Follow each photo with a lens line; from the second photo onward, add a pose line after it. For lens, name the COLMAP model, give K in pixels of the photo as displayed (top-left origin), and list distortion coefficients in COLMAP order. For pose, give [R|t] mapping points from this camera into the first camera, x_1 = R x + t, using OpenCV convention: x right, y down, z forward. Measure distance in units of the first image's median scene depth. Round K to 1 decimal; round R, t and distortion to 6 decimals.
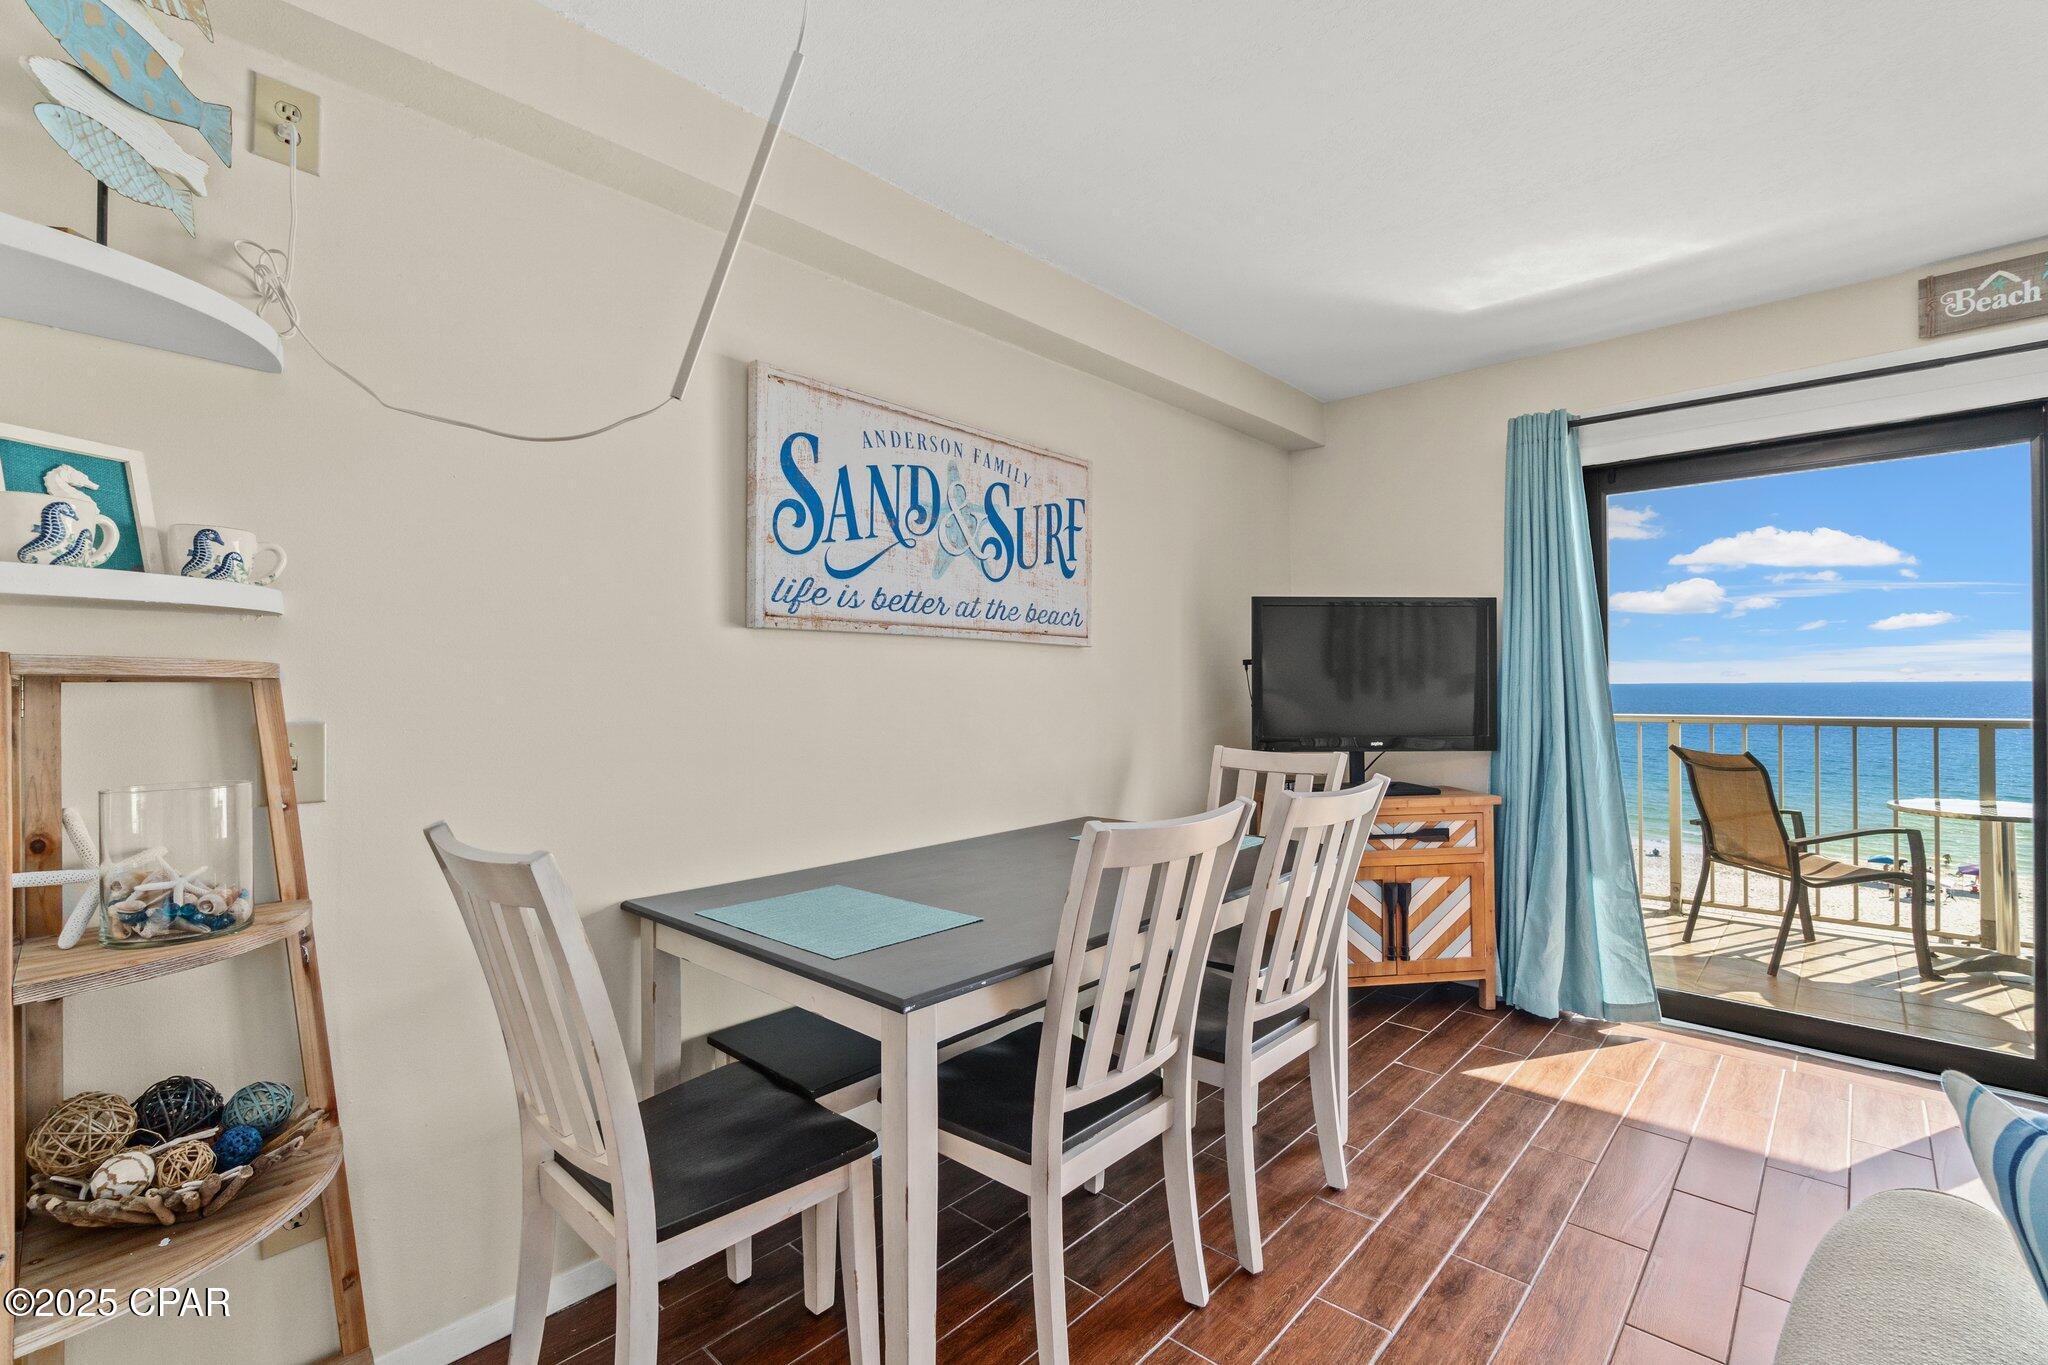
lens RADIAL K [[894.9, 0, 1025.5], [0, 894.9, 678.4], [0, 0, 1]] dist [-0.000173, 0.000161]
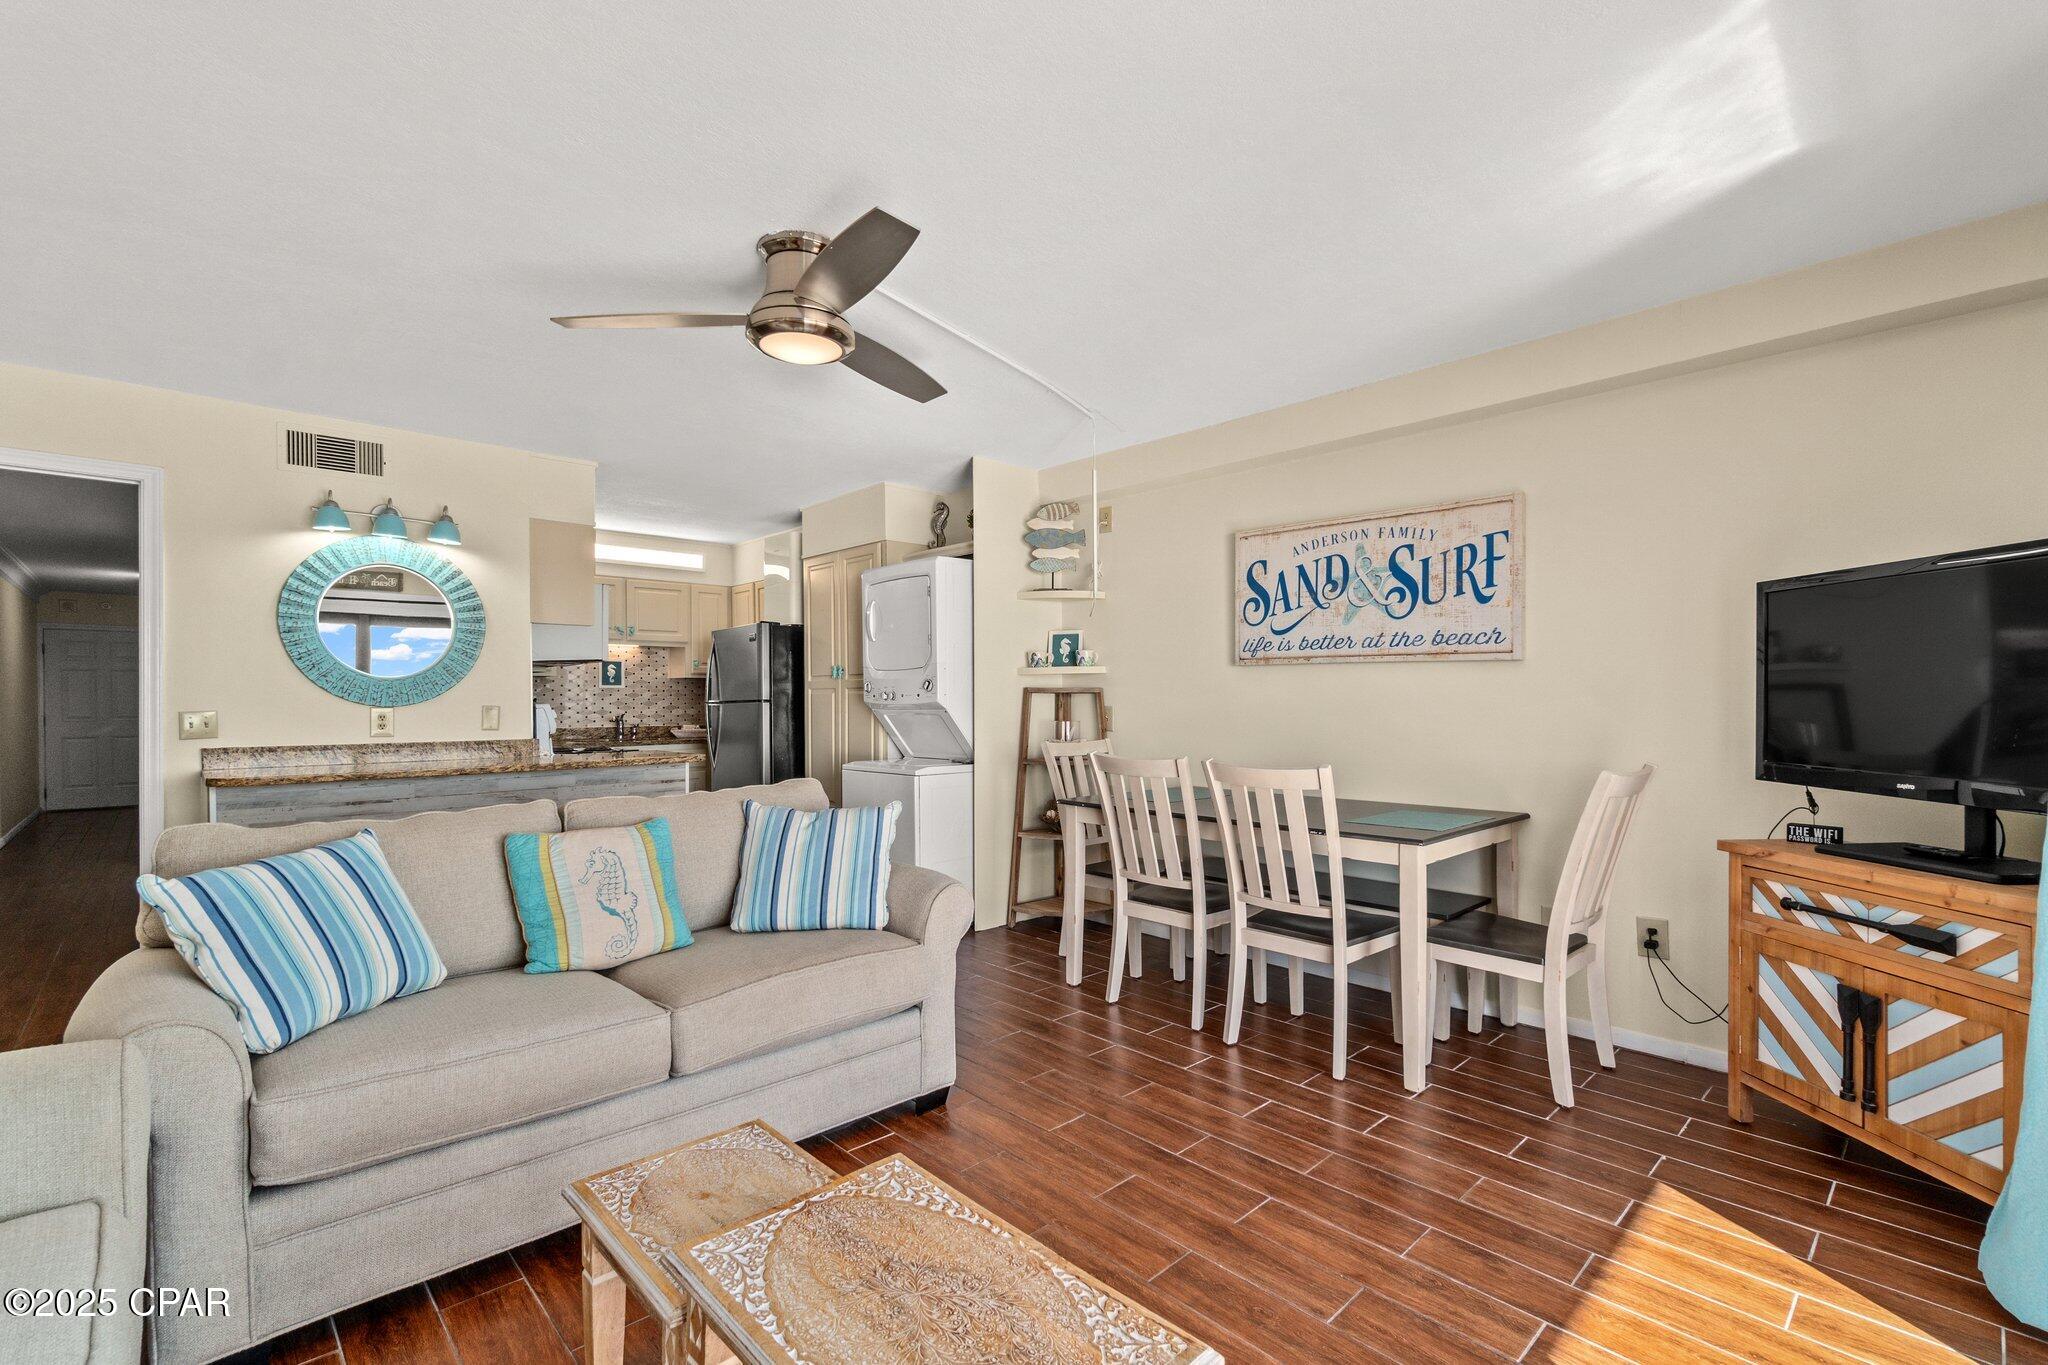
lens RADIAL K [[894.9, 0, 1019.7], [0, 894.9, 697.7], [0, 0, 1]] dist [-0.000173, 0.000161]
pose [[-0.067830, 0.009557, -0.997651, 1.433041], [0.013219, 0.999875, 0.008680, -0.007550], [0.997609, -0.012599, -0.067948, 0.533909]]
